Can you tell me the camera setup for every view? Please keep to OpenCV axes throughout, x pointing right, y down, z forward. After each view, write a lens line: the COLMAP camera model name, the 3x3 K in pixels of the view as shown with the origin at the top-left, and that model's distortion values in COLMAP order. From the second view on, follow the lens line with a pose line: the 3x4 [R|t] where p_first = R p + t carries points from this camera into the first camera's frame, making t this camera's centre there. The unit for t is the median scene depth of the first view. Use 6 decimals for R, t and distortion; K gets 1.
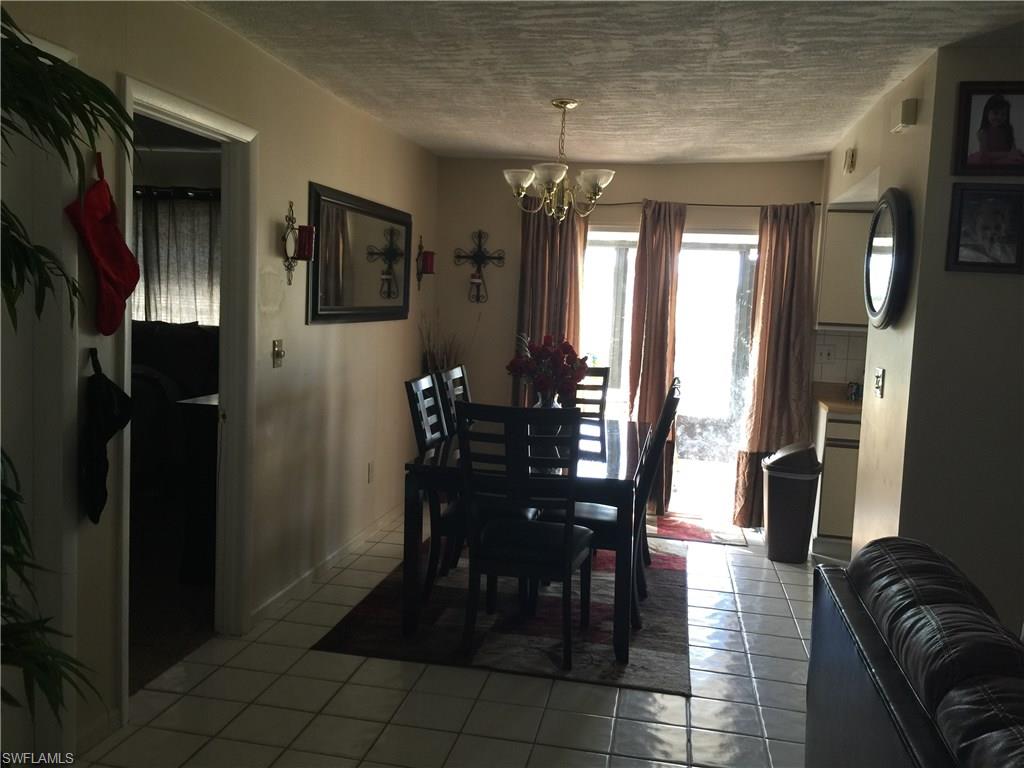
lens RADIAL K [[872.0, 0, 510.6], [0, 872.0, 374.2], [0, 0, 1]] dist [0.066733, -0.095821]
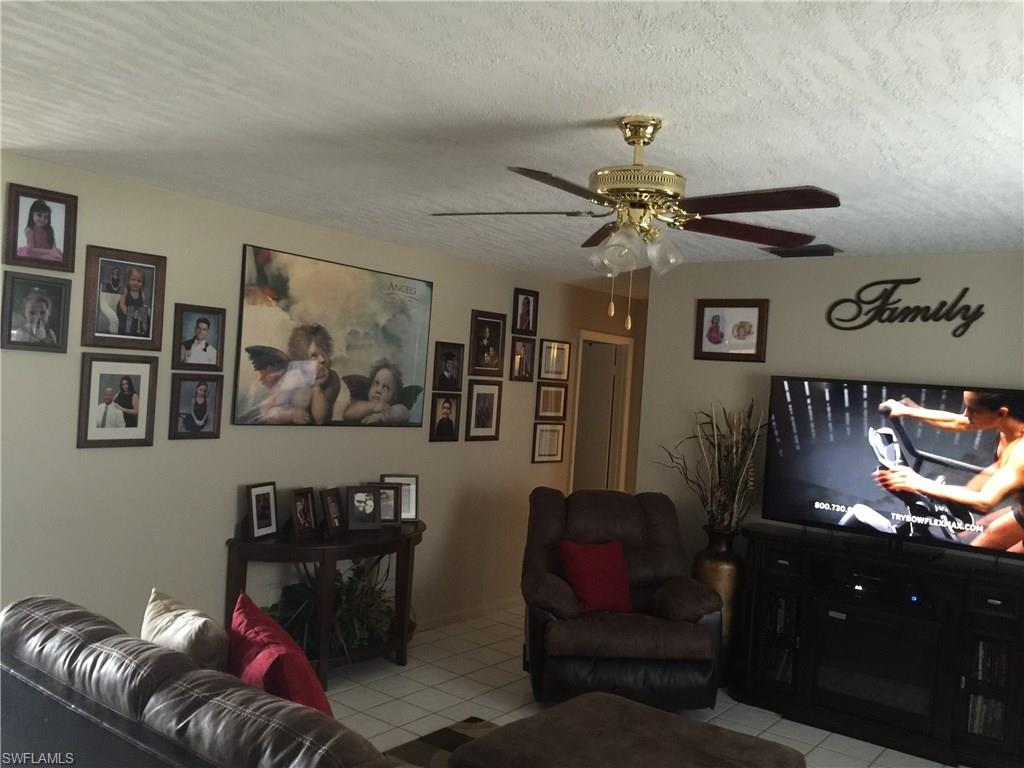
lens RADIAL K [[872.0, 0, 501.8], [0, 872.0, 387.6], [0, 0, 1]] dist [0.066733, -0.095821]
pose [[0.446911, -0.017375, 0.894410, -0.205463], [0.033052, 0.999449, 0.002900, -0.047661], [-0.893968, 0.028266, 0.447239, -0.056216]]
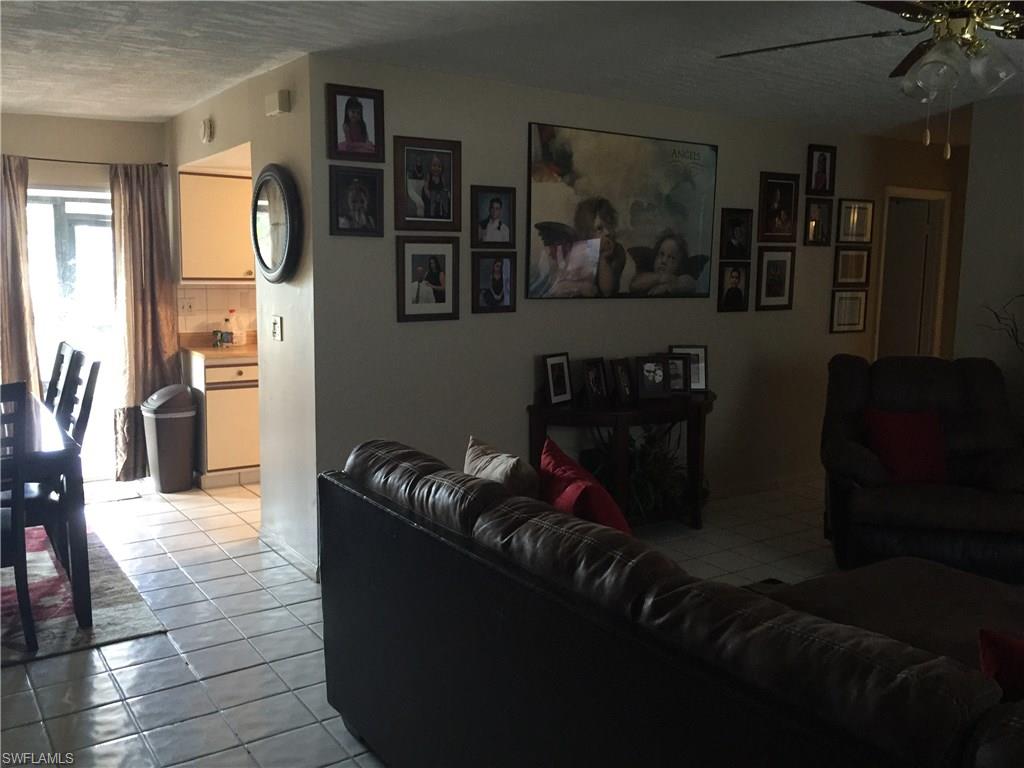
lens RADIAL K [[872.0, 0, 503.2], [0, 872.0, 374.5], [0, 0, 1]] dist [0.066733, -0.095821]
pose [[0.700988, -0.125510, 0.702042, -0.225130], [0.083082, 0.992061, 0.094402, -0.016419], [-0.708317, -0.007847, 0.705851, -0.057967]]
